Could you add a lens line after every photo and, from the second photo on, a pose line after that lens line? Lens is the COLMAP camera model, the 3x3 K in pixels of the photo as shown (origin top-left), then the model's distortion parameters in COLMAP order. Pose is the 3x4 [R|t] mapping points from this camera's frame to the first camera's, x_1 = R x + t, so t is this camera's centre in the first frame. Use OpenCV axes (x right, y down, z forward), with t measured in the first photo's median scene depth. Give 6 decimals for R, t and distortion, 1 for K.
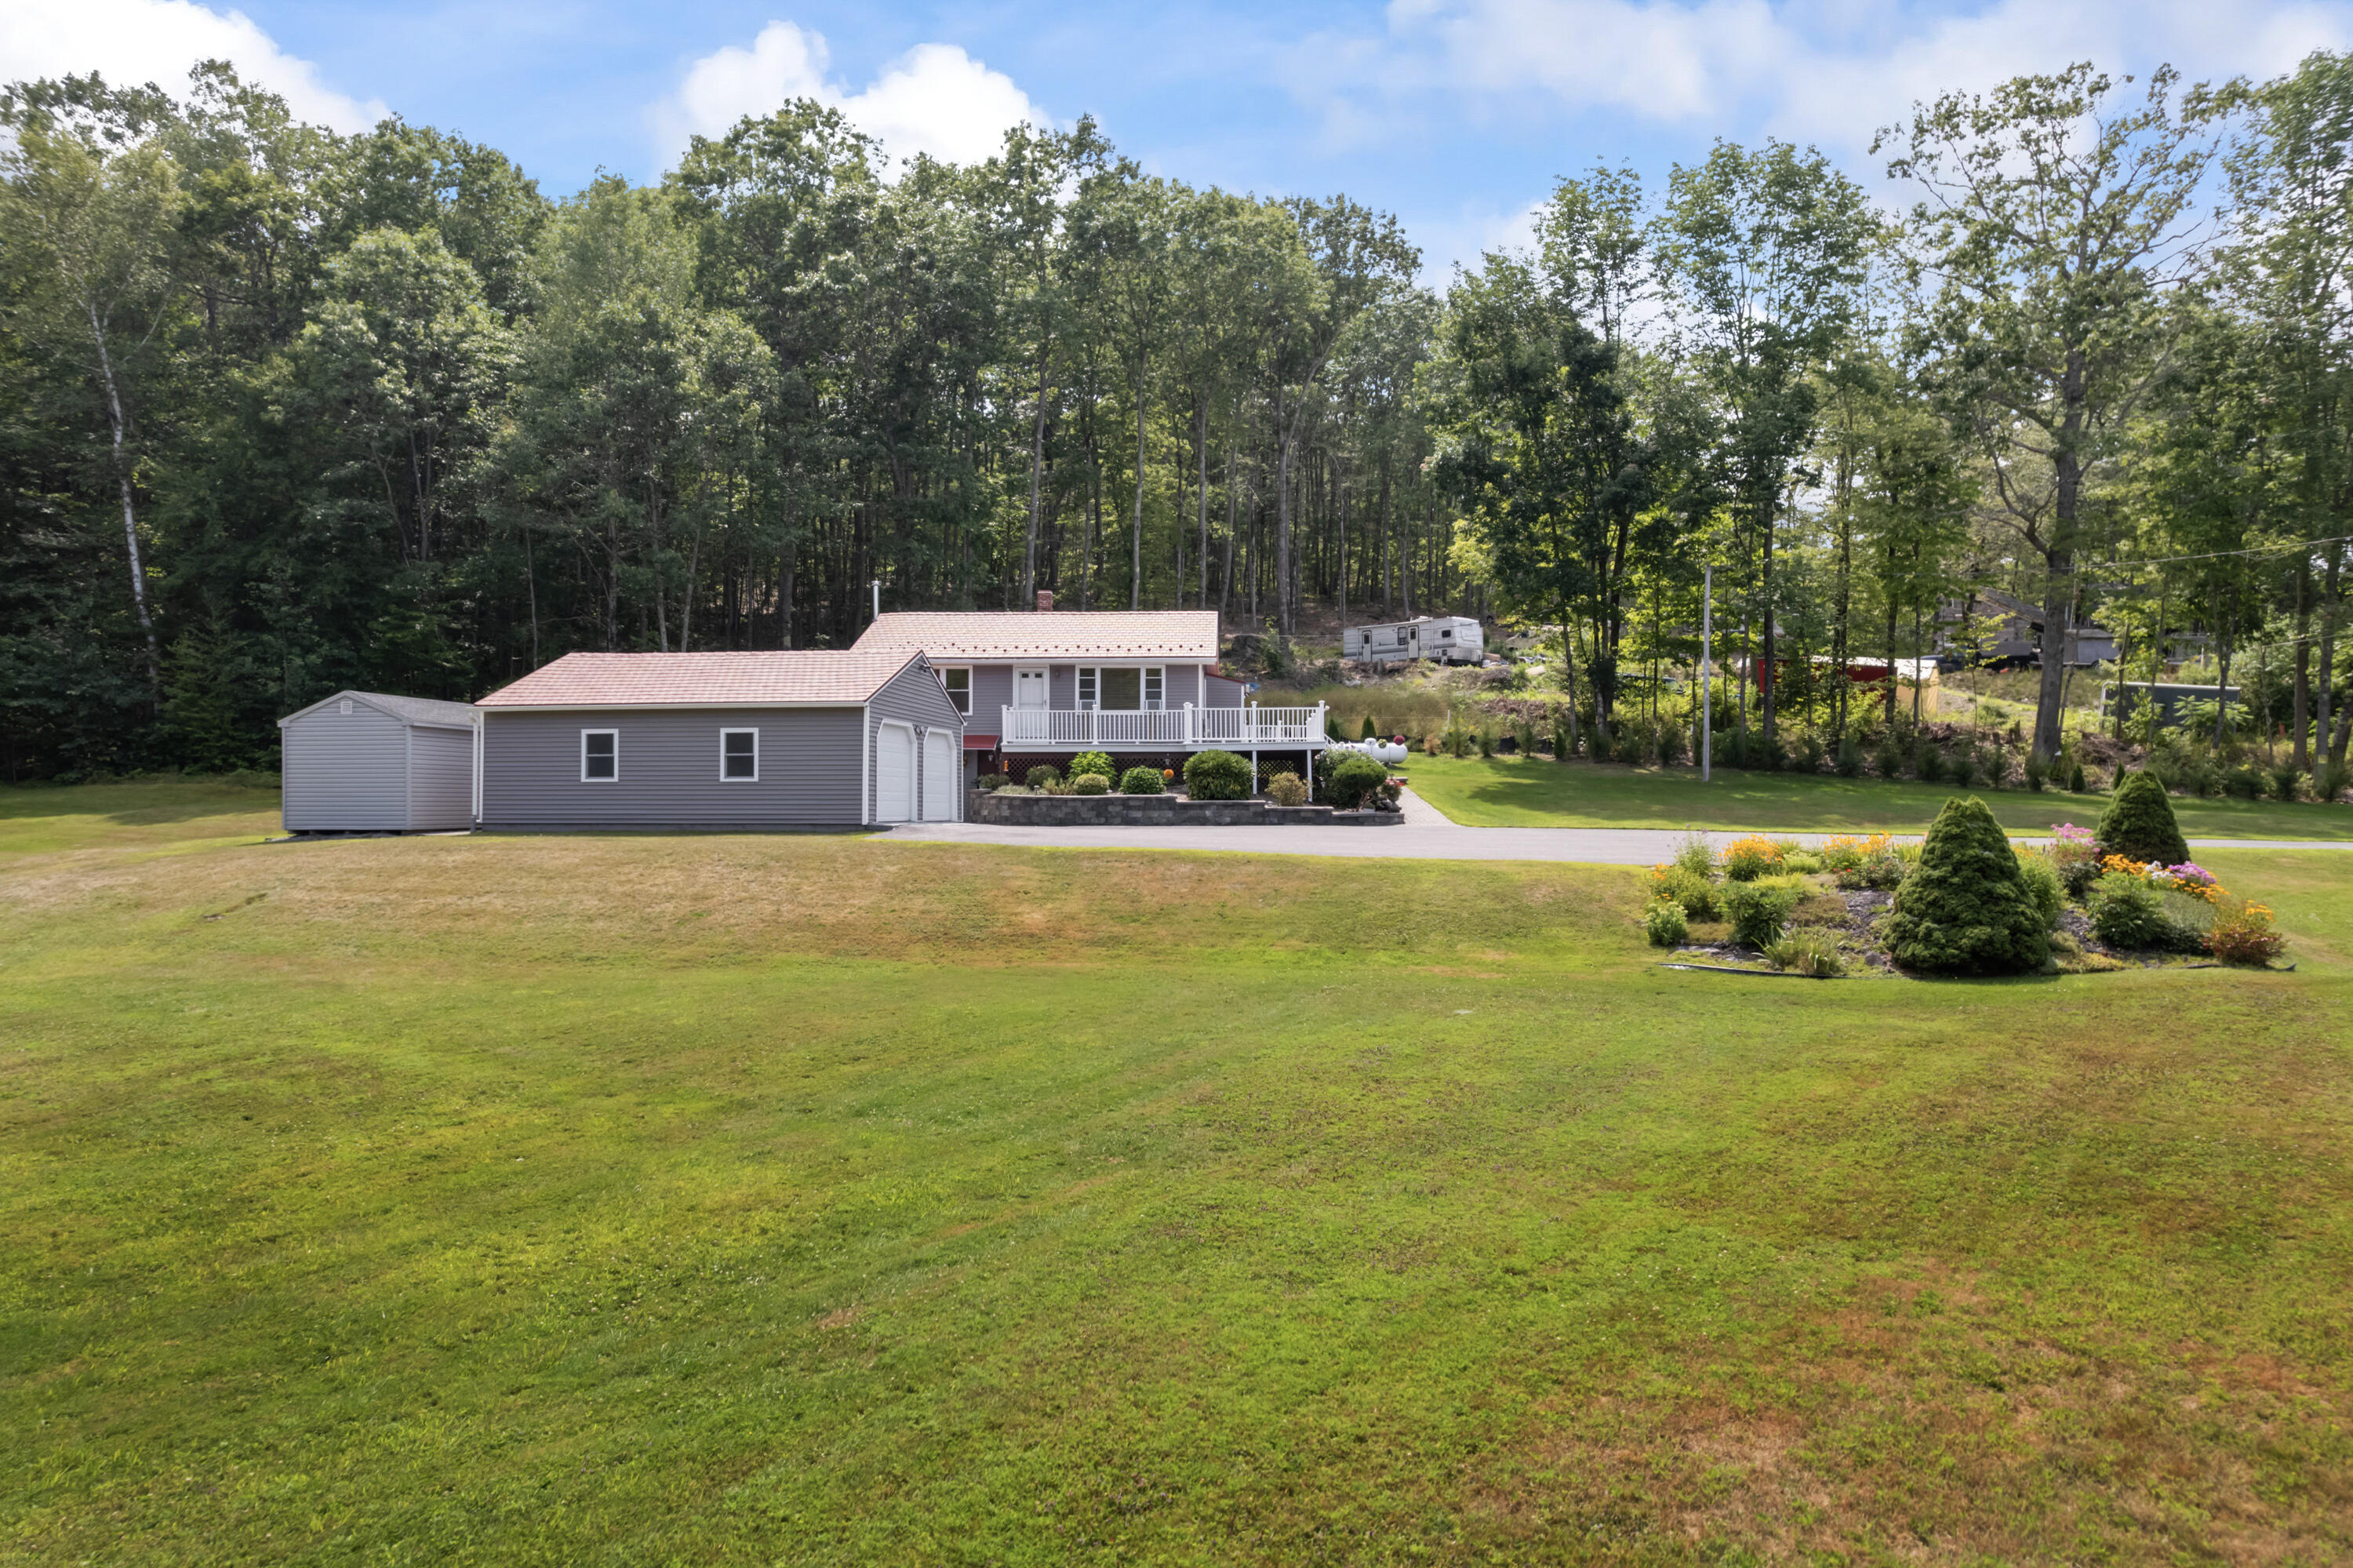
lens RADIAL K [[1505.1, 0, 1183.5], [0, 1505.1, 780.2], [0, 0, 1]] dist [-0.066689, 0.068748]
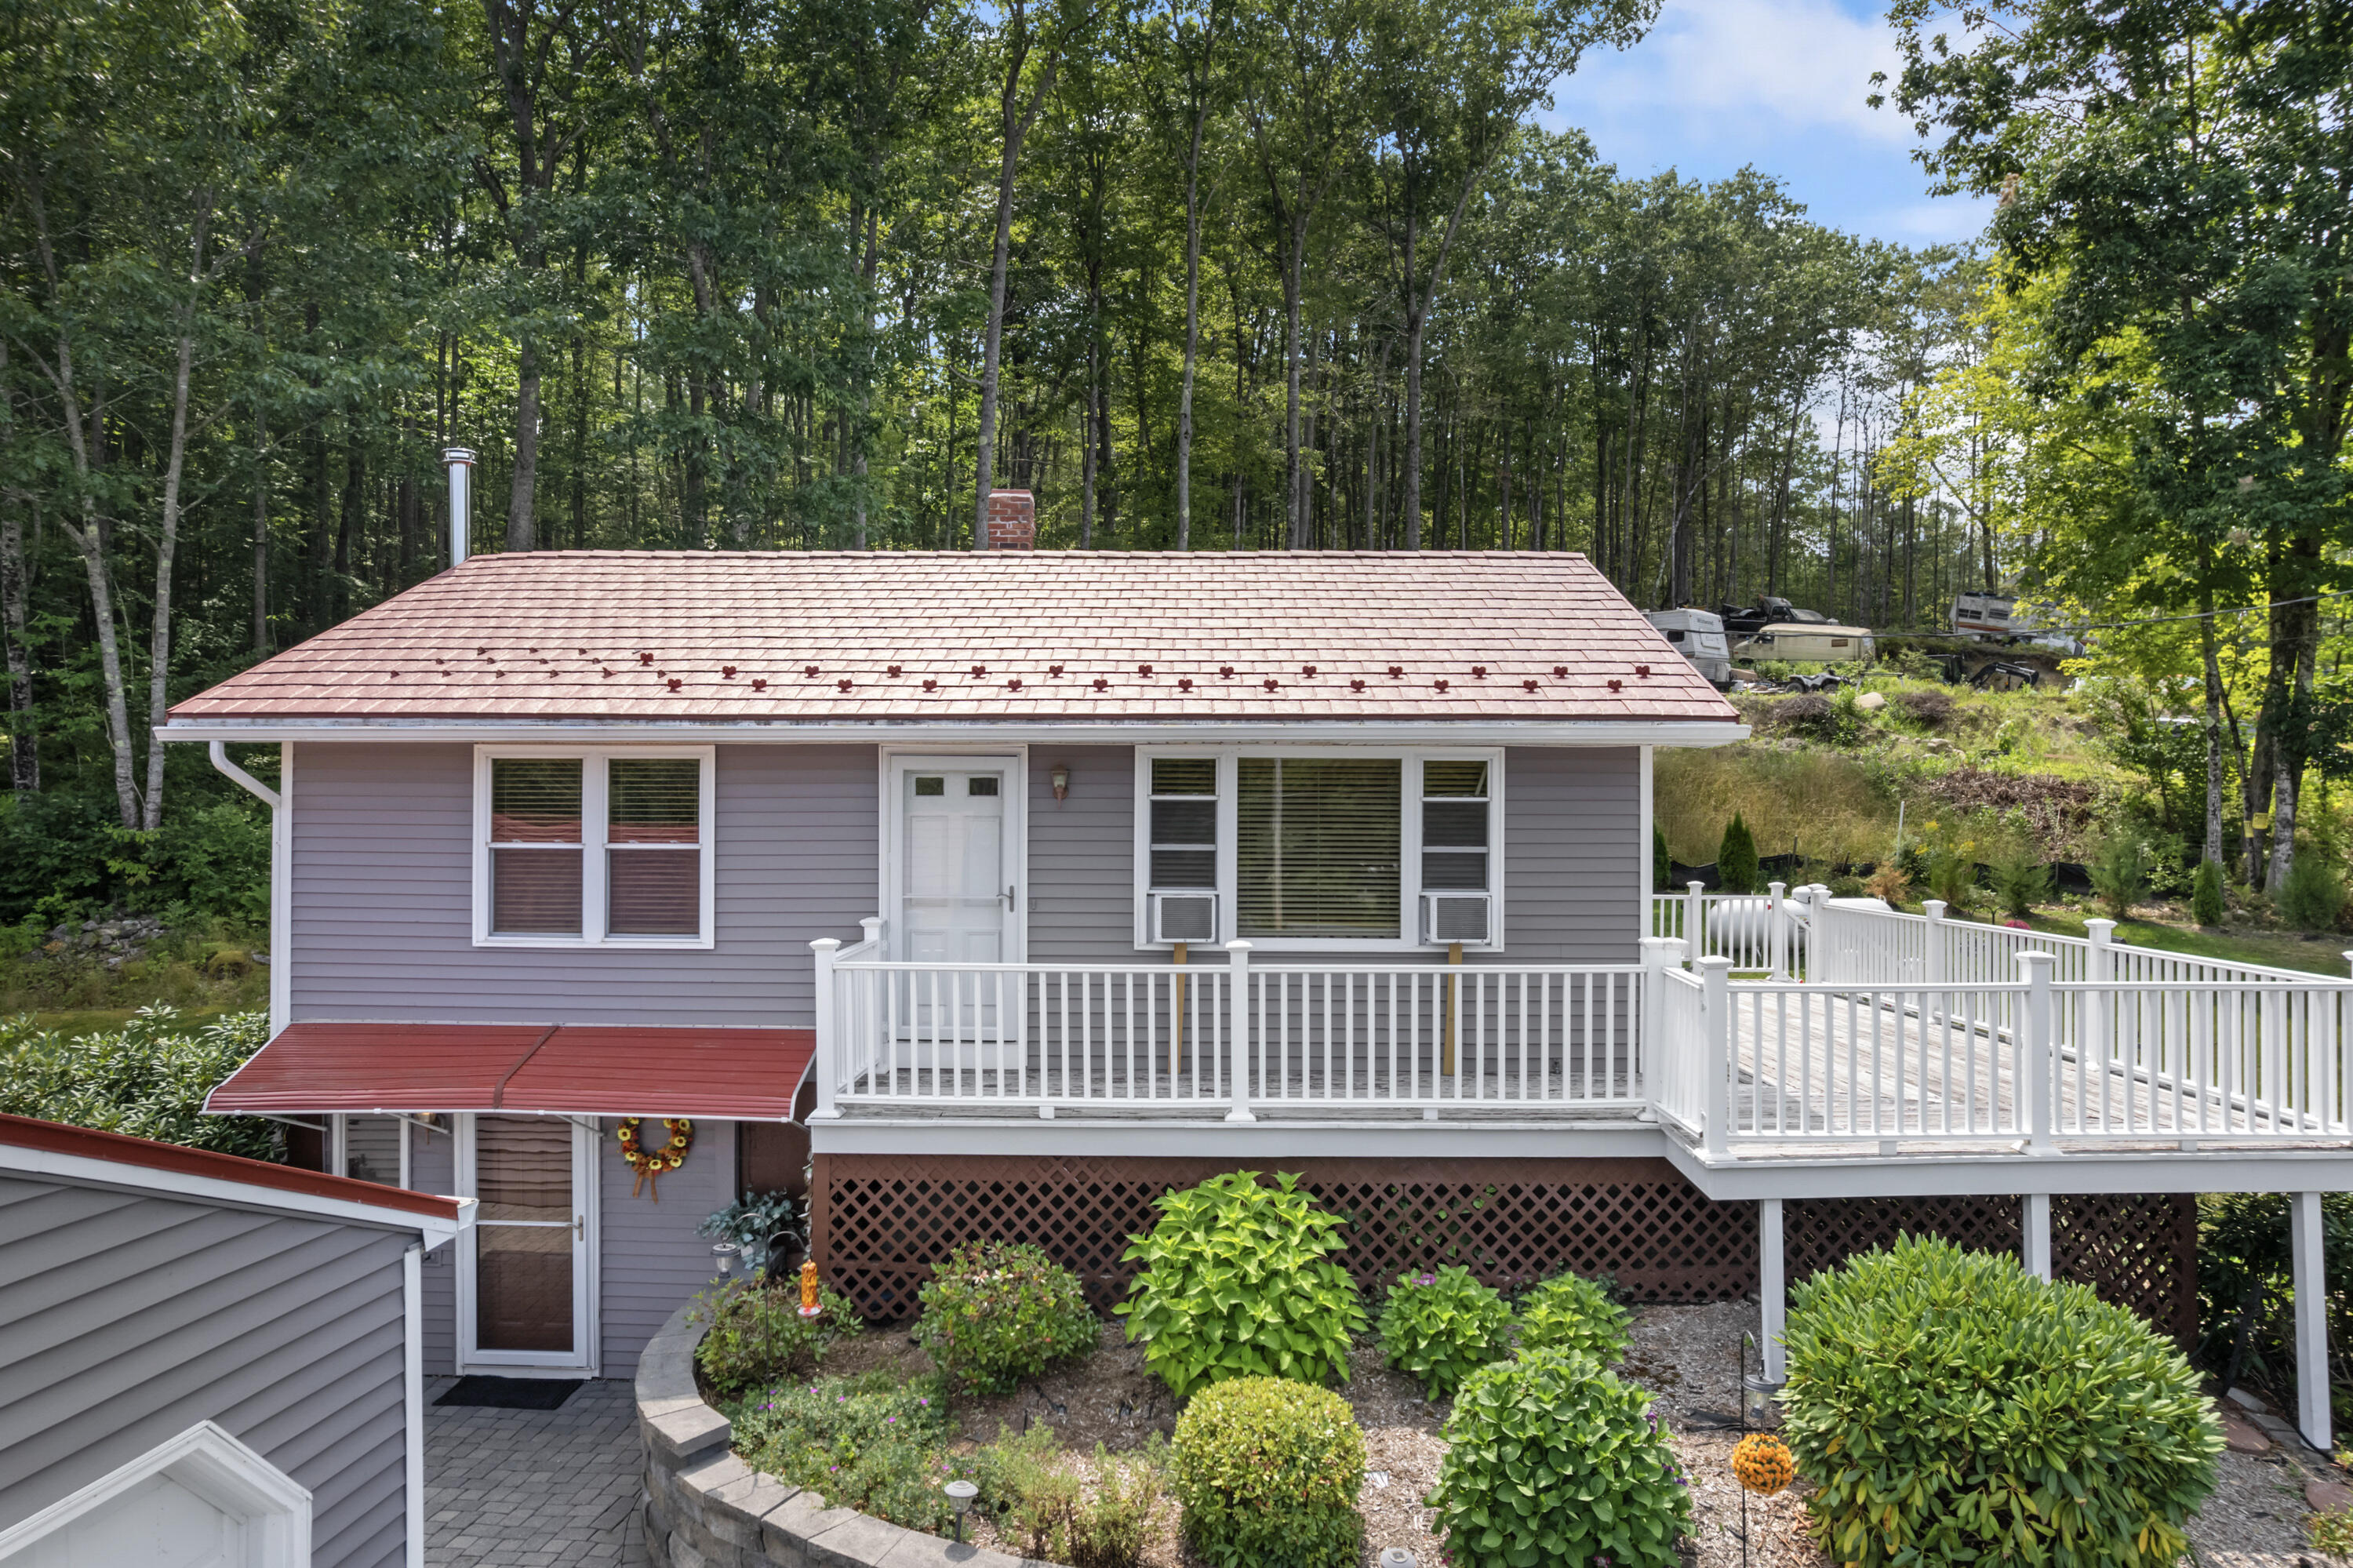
lens RADIAL K [[1519.3, 0, 1180.9], [0, 1519.3, 792.4], [0, 0, 1]] dist [-0.073216, 0.071157]
pose [[0.999805, 0.003573, 0.019401, -0.069233], [-0.003672, 0.999980, 0.005080, -0.070207], [-0.019382, -0.005150, 0.999799, 0.753584]]
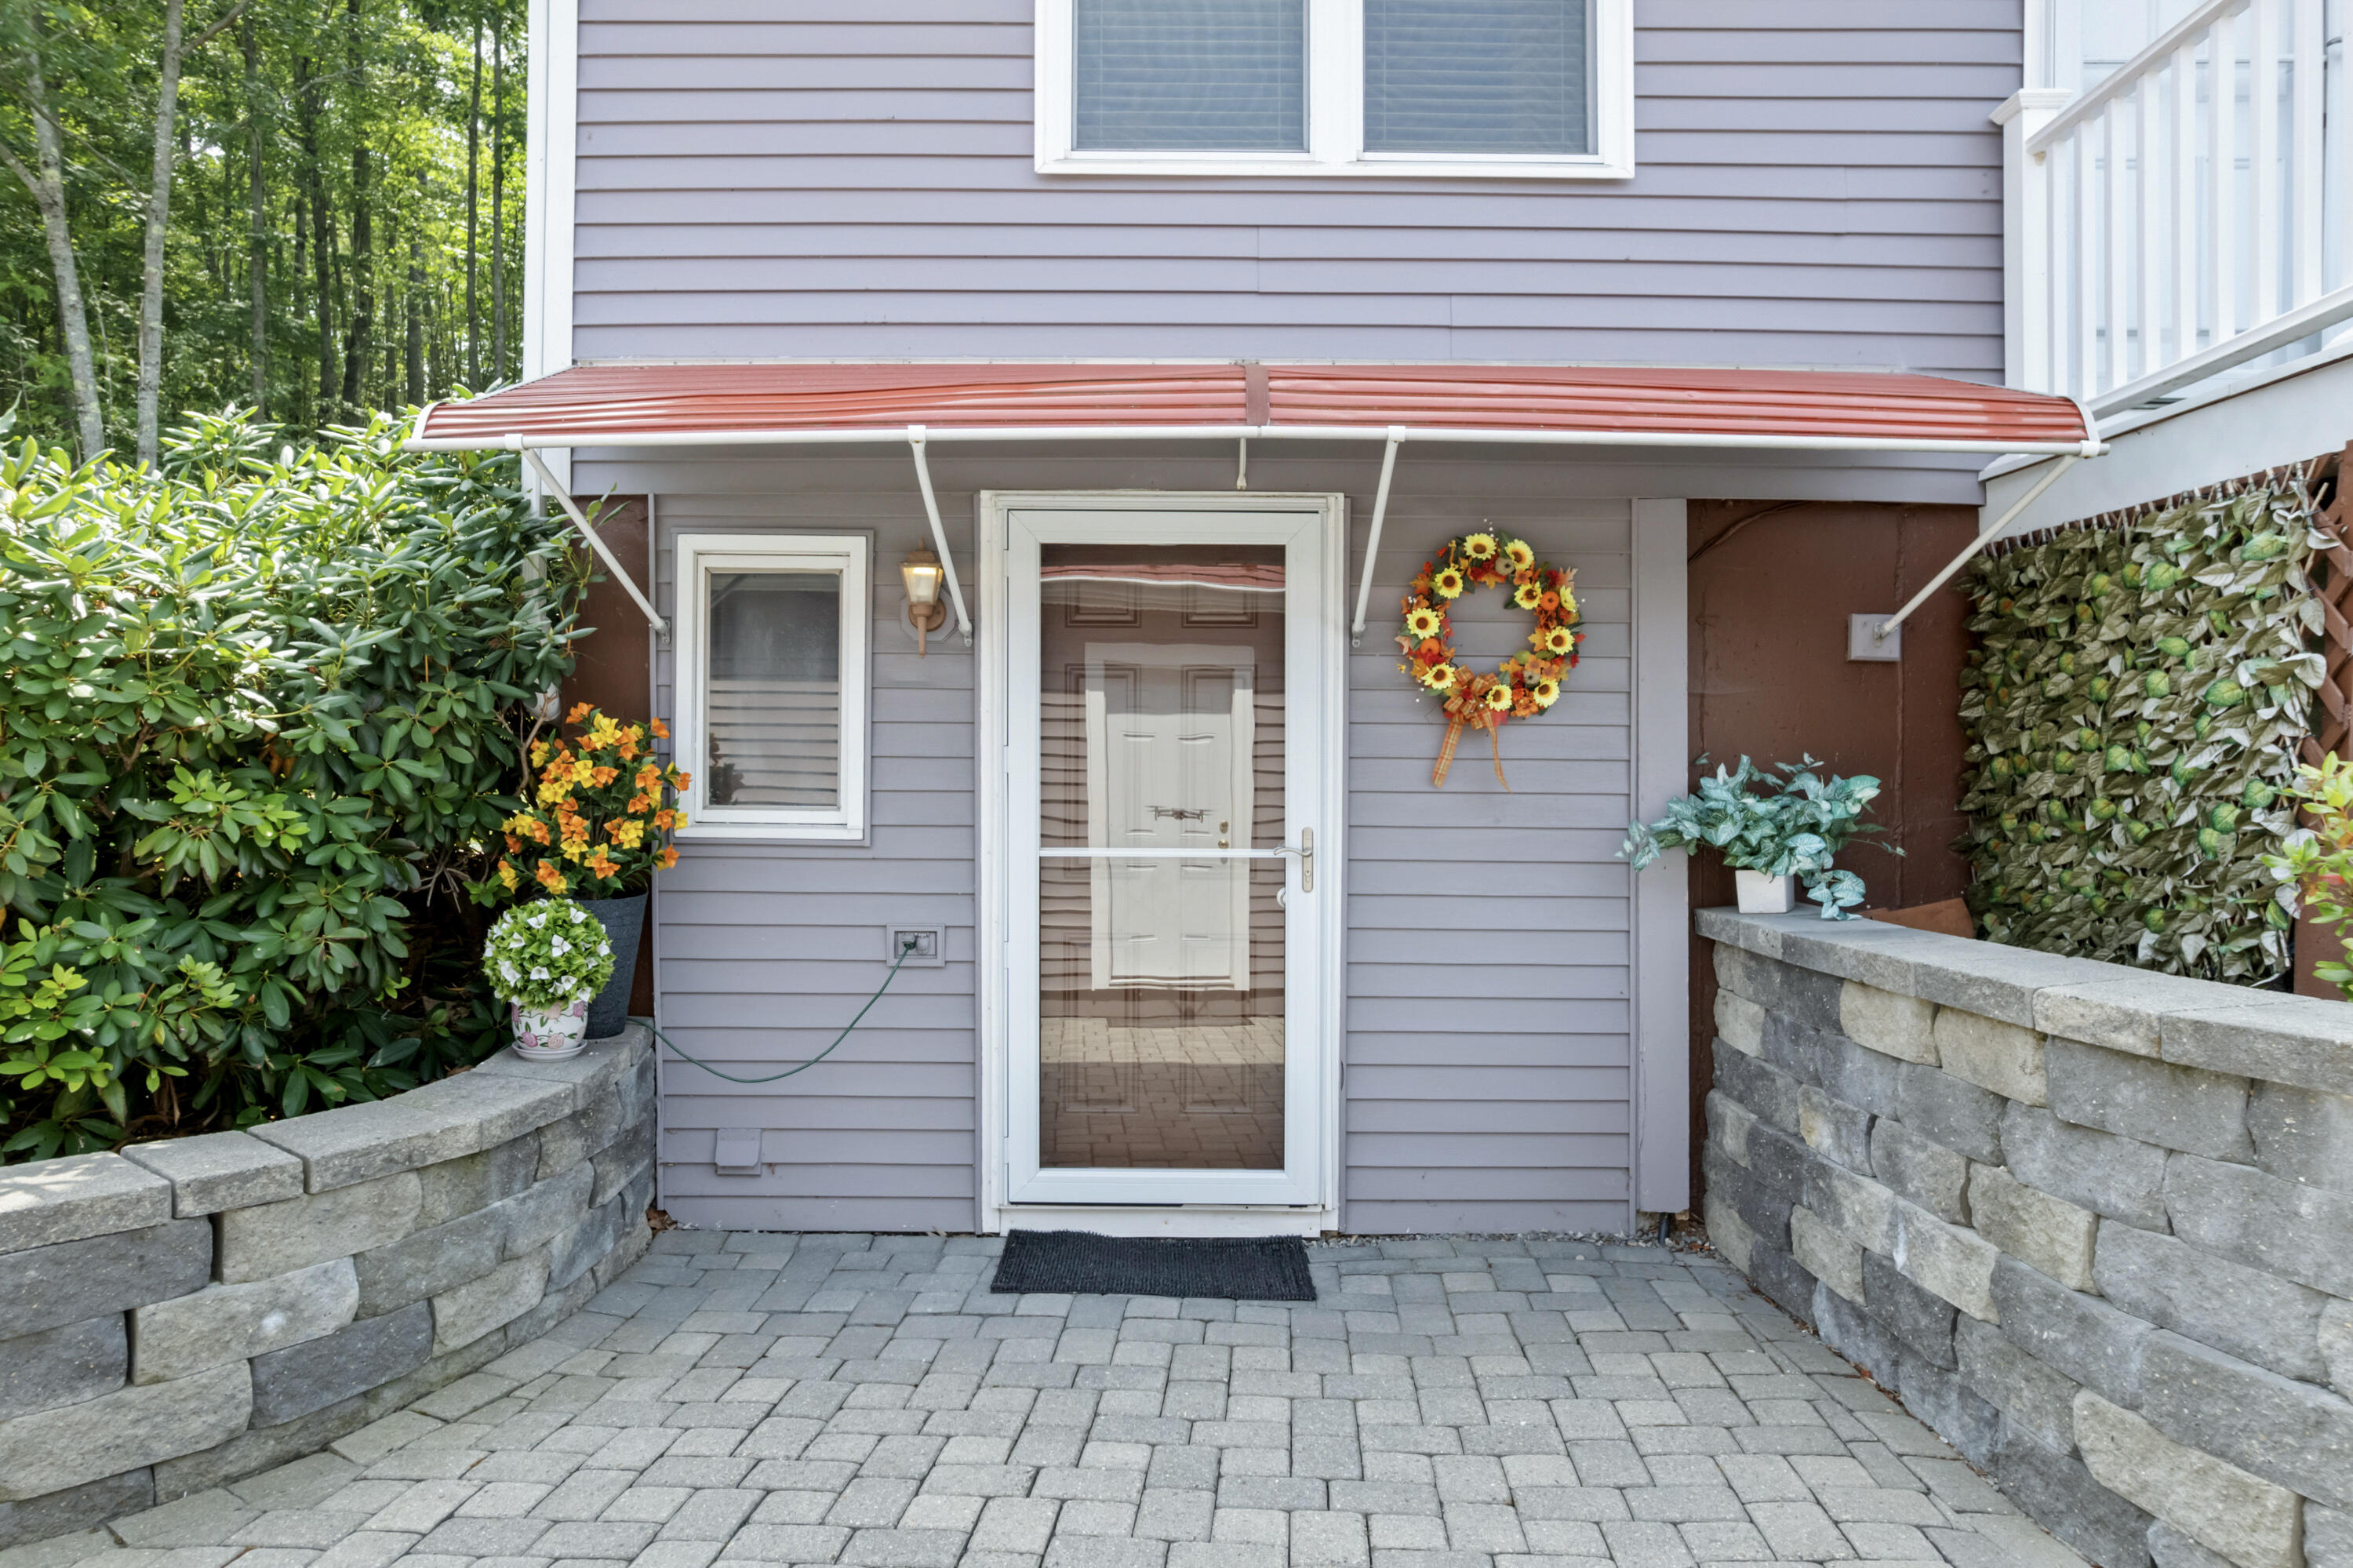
lens RADIAL K [[1540.4, 0, 1190.9], [0, 1540.4, 835.1], [0, 0, 1]] dist [-0.066677, 0.064485]
pose [[0.999479, -0.000227, 0.032273, -0.174271], [-0.000647, 0.999633, 0.027066, -0.001297], [-0.032267, -0.027073, 0.999113, 0.899677]]
